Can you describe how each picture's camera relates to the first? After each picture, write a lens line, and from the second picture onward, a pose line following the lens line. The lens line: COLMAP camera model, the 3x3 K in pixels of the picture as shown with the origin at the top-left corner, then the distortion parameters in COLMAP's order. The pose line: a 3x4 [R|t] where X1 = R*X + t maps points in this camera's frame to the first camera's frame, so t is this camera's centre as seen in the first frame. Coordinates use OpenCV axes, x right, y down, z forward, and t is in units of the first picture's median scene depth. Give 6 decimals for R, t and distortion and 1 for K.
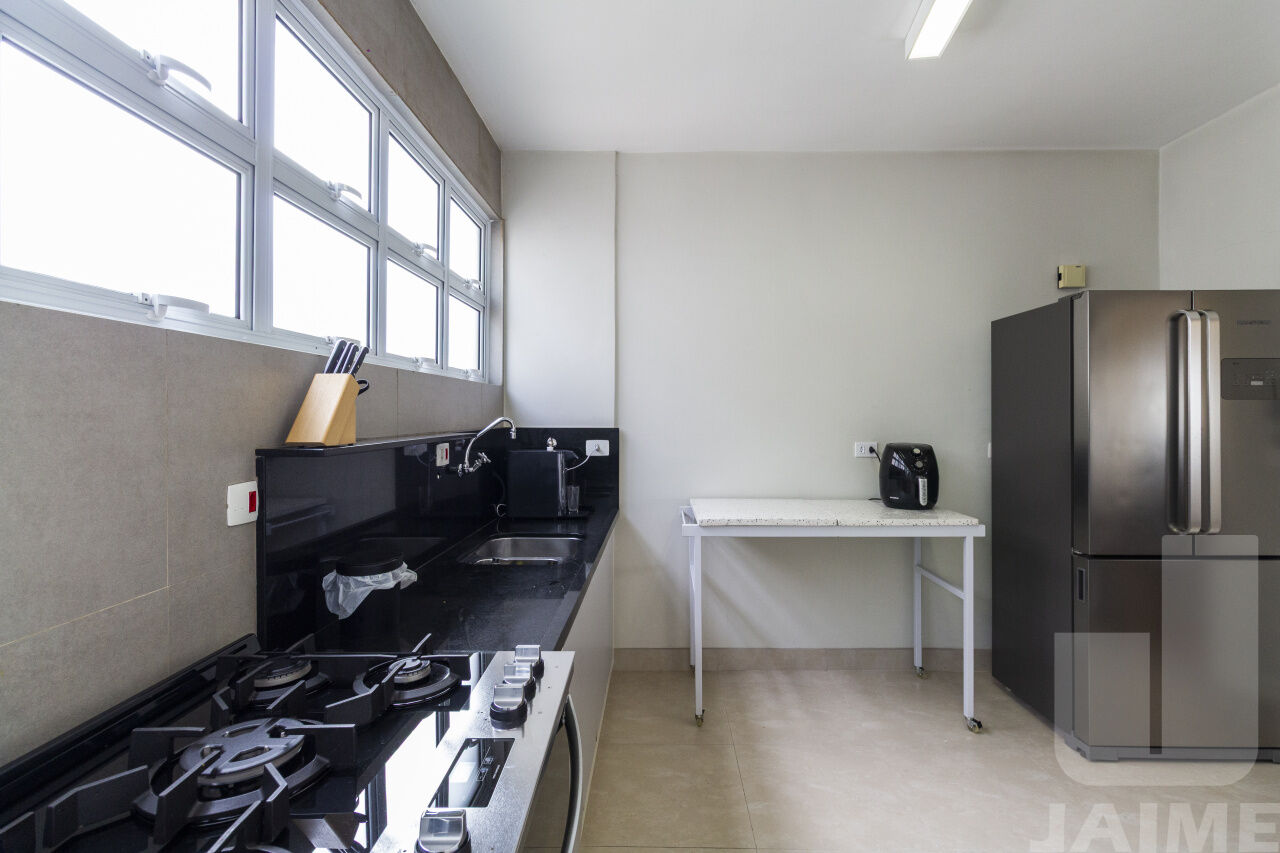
lens RADIAL K [[605.8, 0, 640.0], [0, 605.8, 426.5], [0, 0, 1]] dist [0.000101, 0.000131]
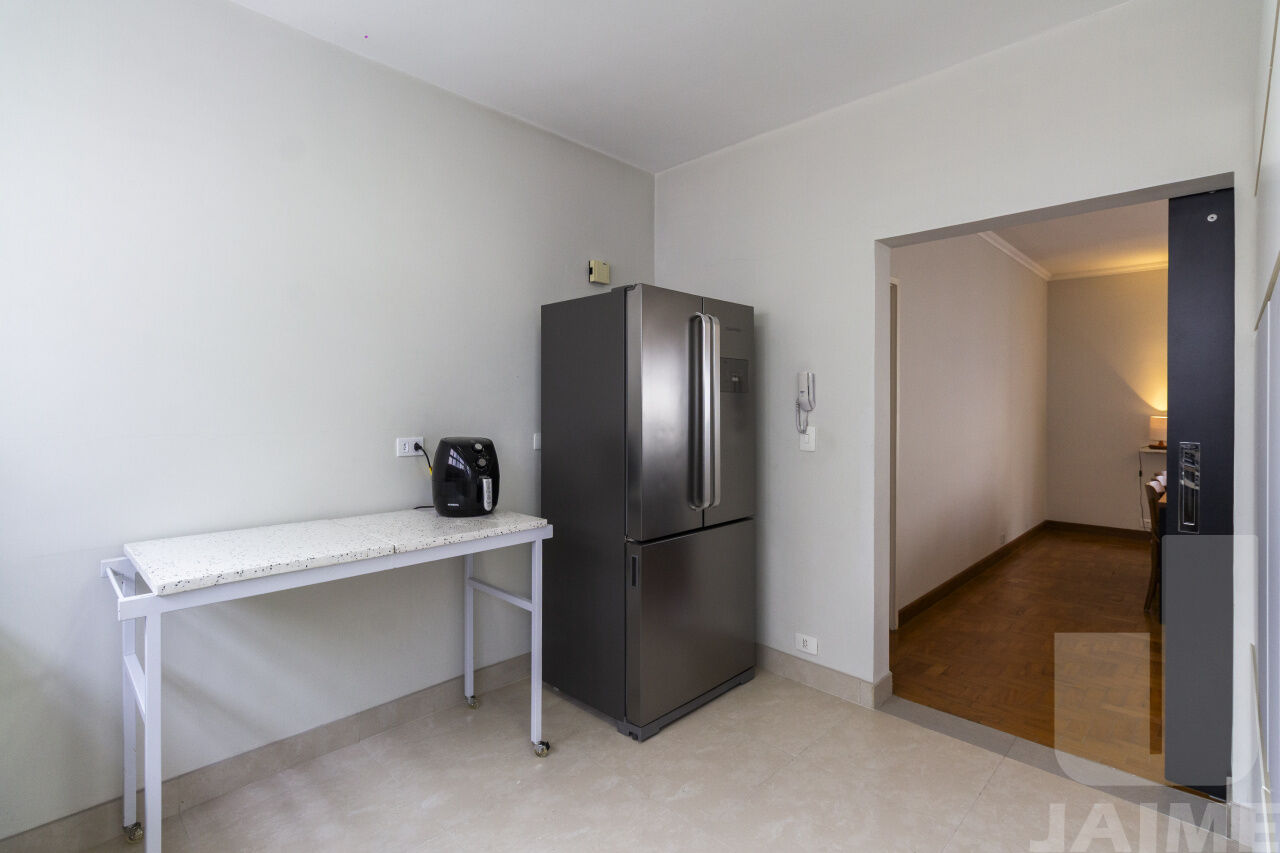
lens RADIAL K [[608.6, 0, 638.9], [0, 608.6, 403.7], [0, 0, 1]] dist [0.001439, 0.000325]
pose [[0.678019, 0.003633, 0.735036, -0.016605], [0.009891, 0.999852, -0.014065, -0.005086], [-0.734978, 0.016807, 0.677883, 0.253000]]
